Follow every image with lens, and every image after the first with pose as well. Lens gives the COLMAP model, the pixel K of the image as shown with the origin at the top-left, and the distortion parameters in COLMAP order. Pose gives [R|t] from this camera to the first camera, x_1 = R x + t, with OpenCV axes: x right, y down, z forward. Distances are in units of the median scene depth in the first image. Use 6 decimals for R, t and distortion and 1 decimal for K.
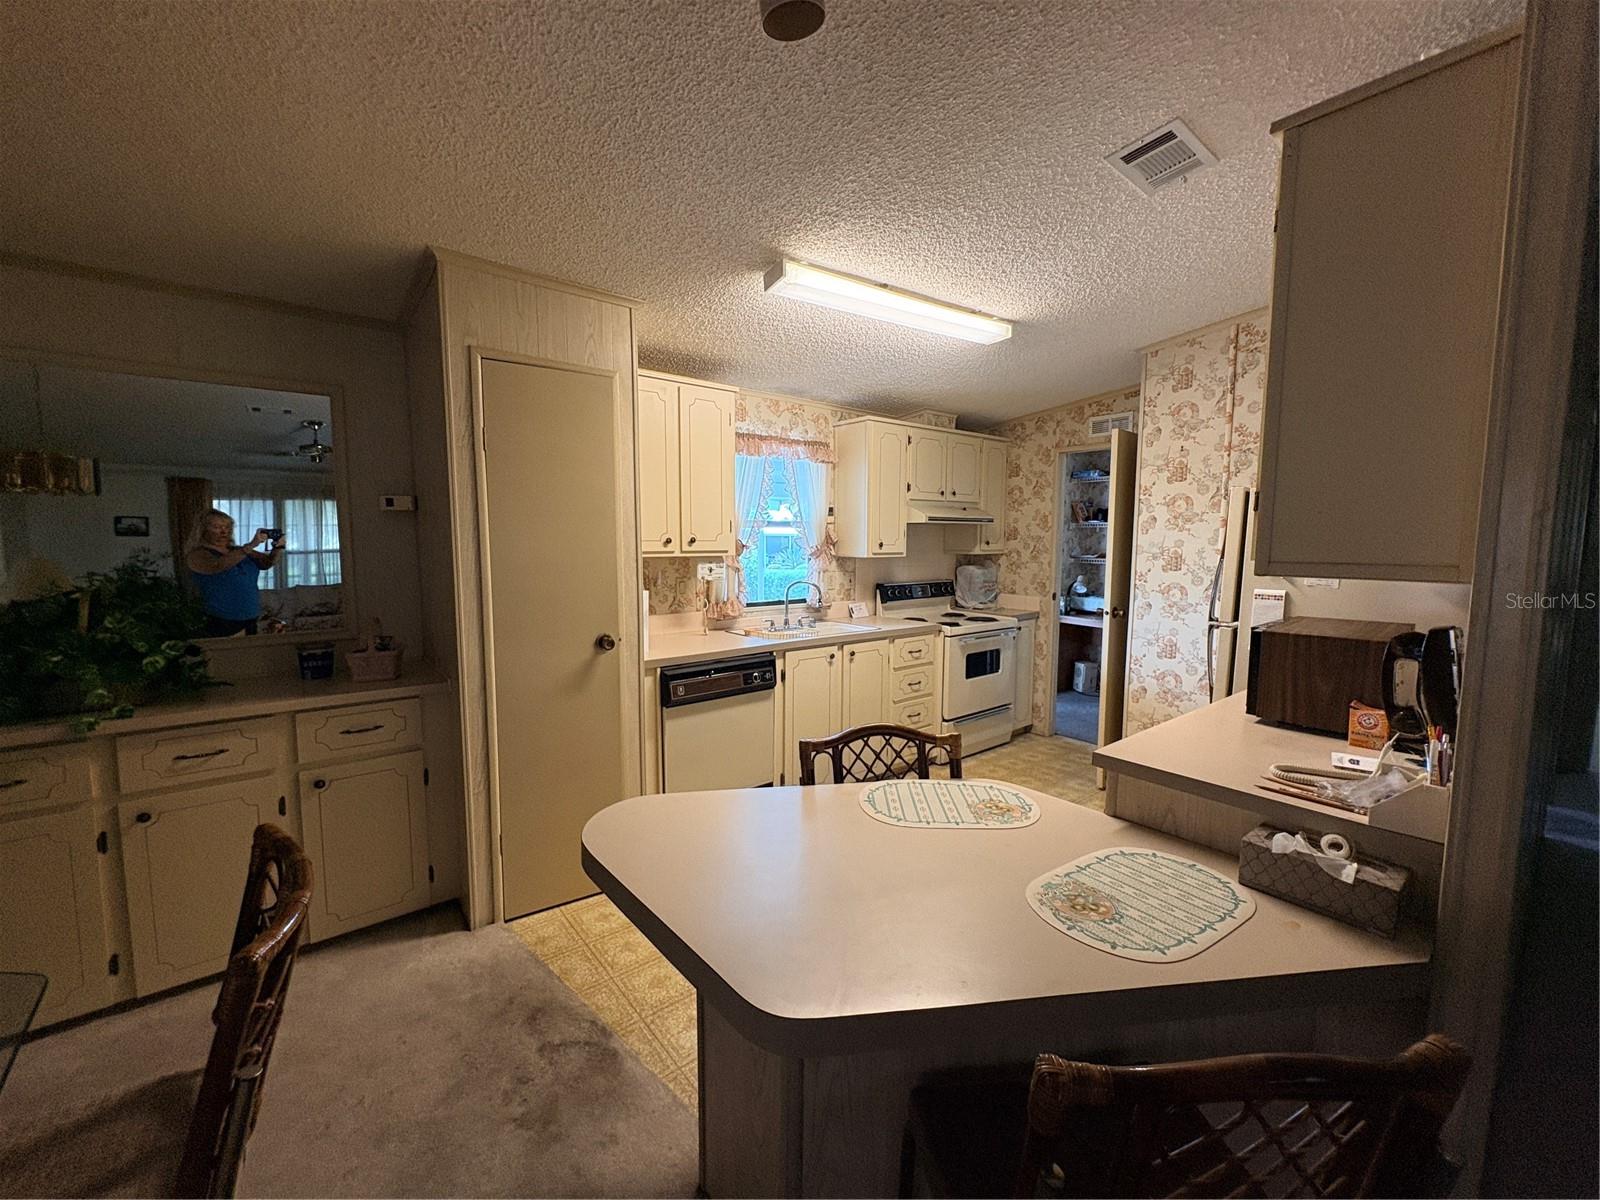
lens RADIAL K [[638.0, 0, 801.2], [0, 638.0, 600.6], [0, 0, 1]] dist [0.000619, 0.000208]
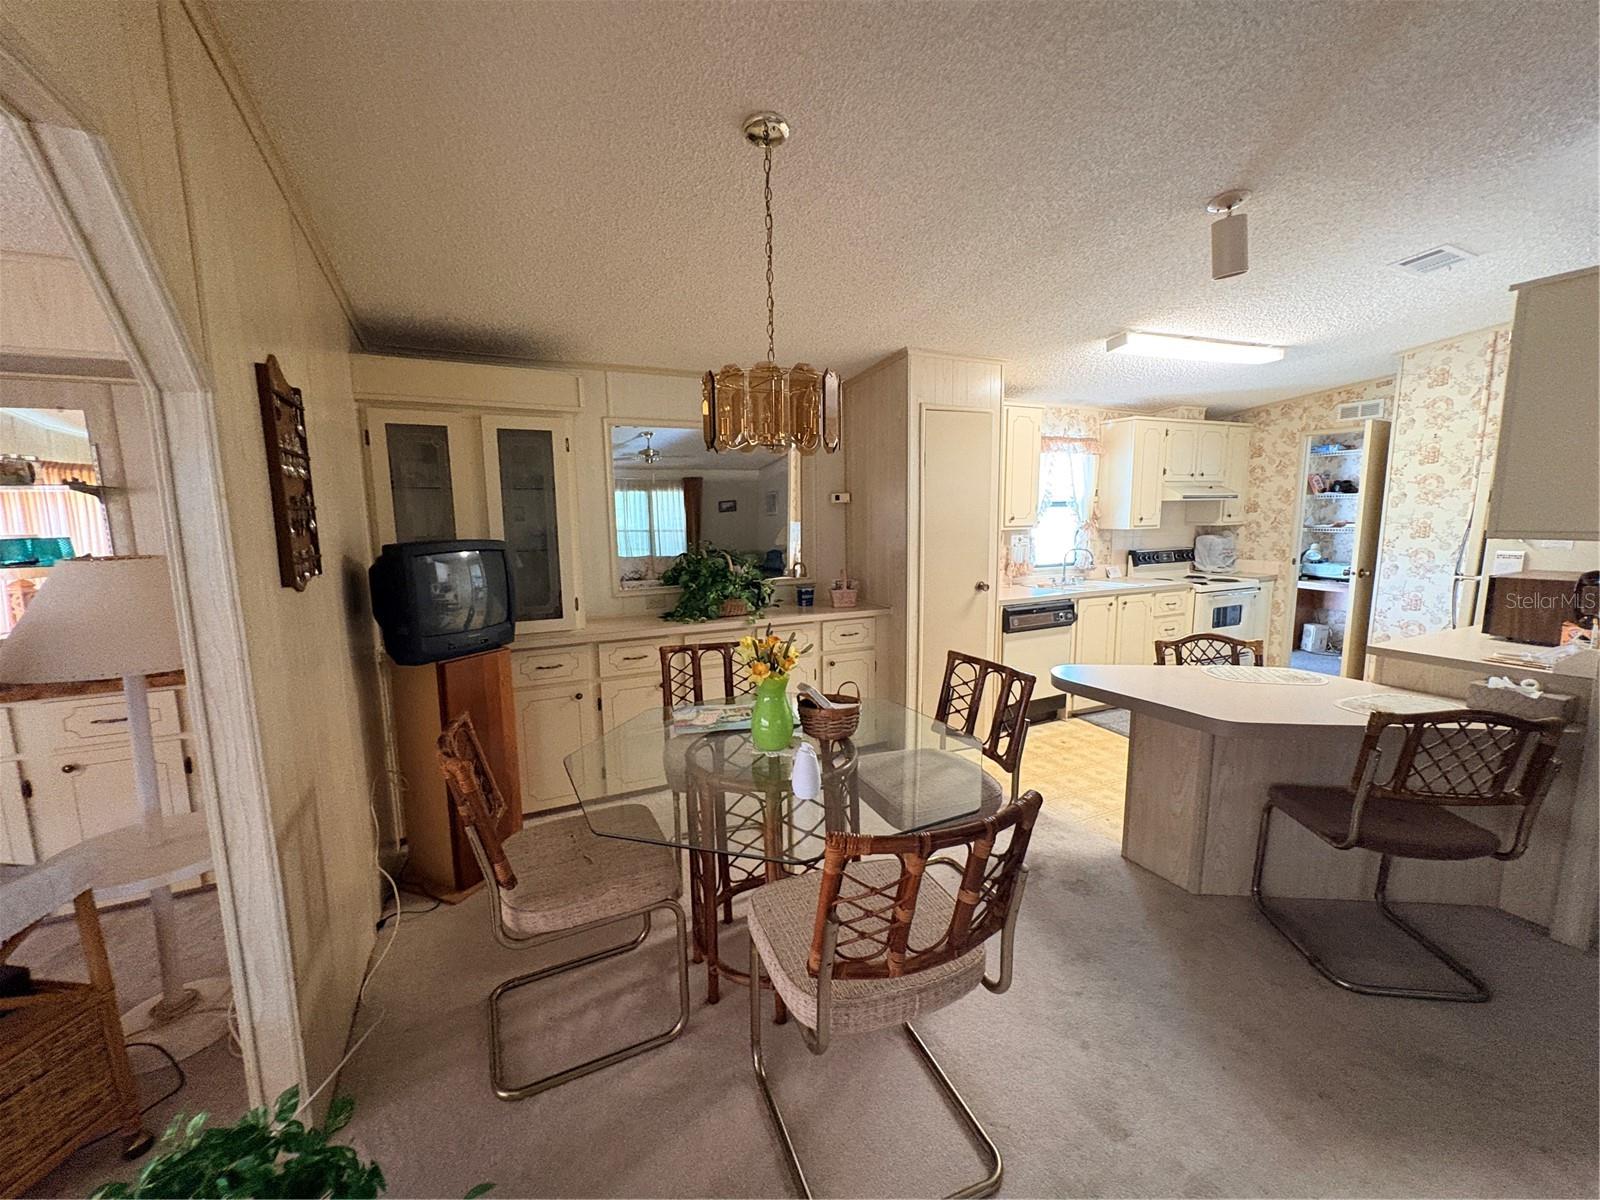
lens RADIAL K [[638.0, 0, 801.2], [0, 638.0, 600.6], [0, 0, 1]] dist [0.000619, 0.000208]
pose [[0.973517, 0.015519, -0.228087, -0.247474], [-0.005639, 0.999020, 0.043908, 0.022205], [0.228544, -0.041459, 0.972650, -0.393382]]
